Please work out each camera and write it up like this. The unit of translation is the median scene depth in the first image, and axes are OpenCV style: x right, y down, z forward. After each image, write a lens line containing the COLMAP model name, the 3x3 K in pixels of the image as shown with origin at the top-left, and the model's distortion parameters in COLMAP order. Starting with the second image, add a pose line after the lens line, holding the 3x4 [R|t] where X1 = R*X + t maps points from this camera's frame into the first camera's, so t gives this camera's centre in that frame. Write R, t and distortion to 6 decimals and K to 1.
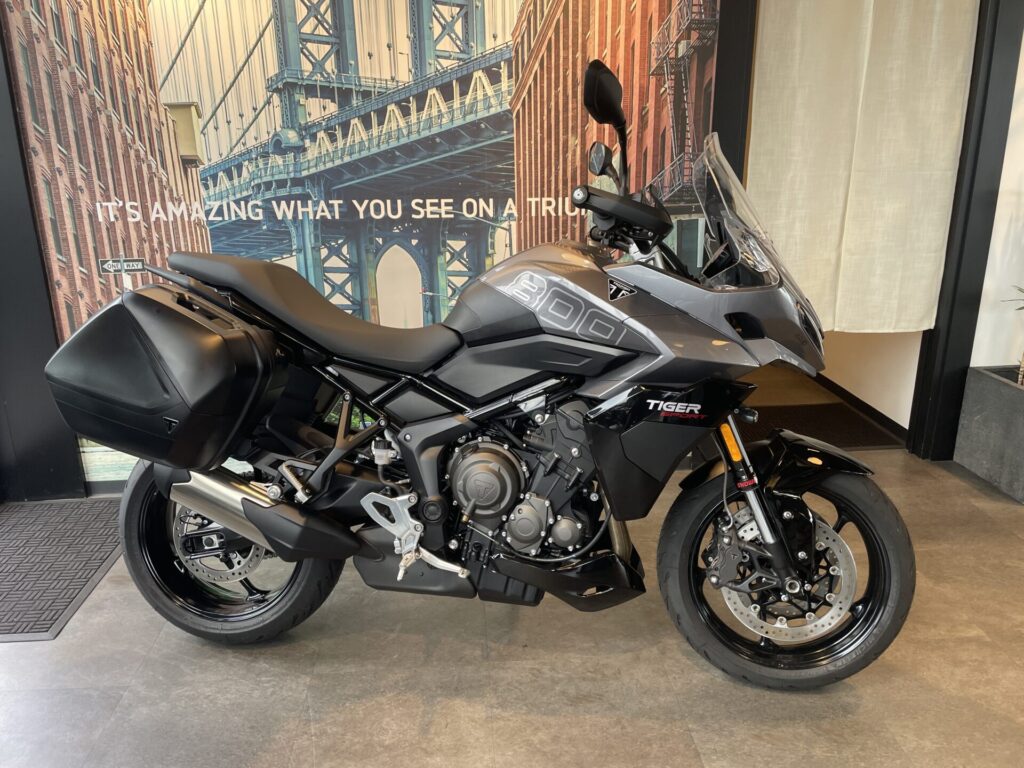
lens RADIAL K [[784.5, 0, 518.1], [0, 784.5, 385.5], [0, 0, 1]] dist [0.085458, -0.113075]
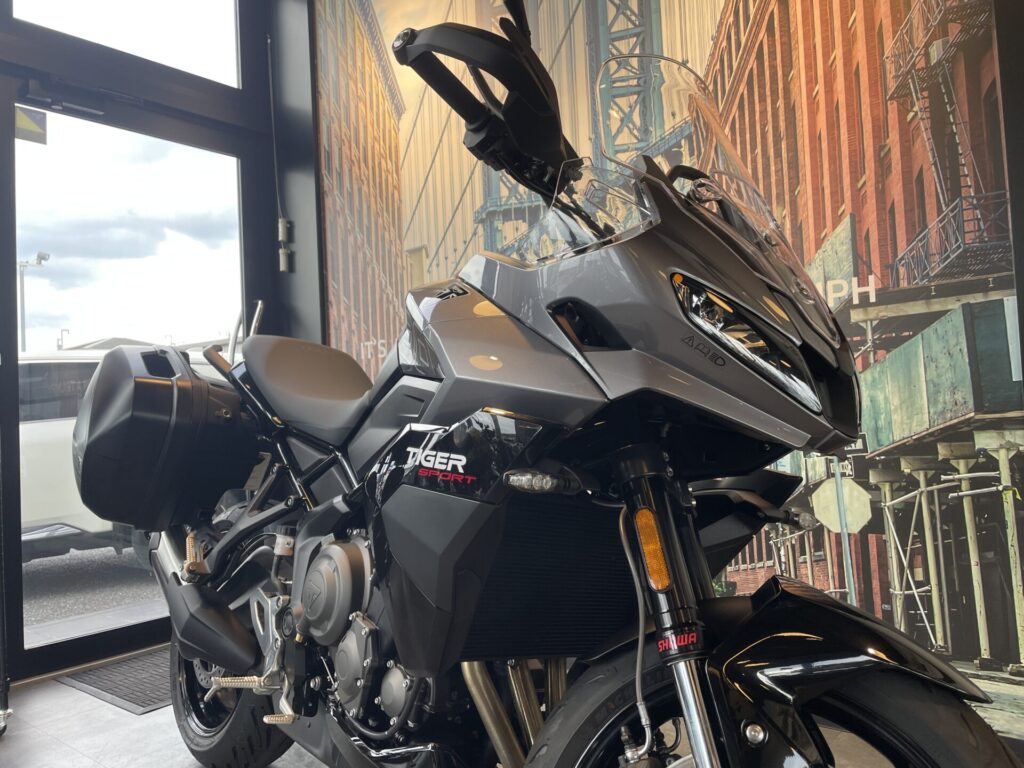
lens RADIAL K [[784.5, 0, 507.7], [0, 784.5, 382.7], [0, 0, 1]] dist [0.085458, -0.113075]
pose [[0.720362, -0.044712, -0.692155, 0.401820], [-0.180451, 0.951474, -0.249268, 0.067680], [0.669713, 0.304463, 0.677338, 0.404044]]
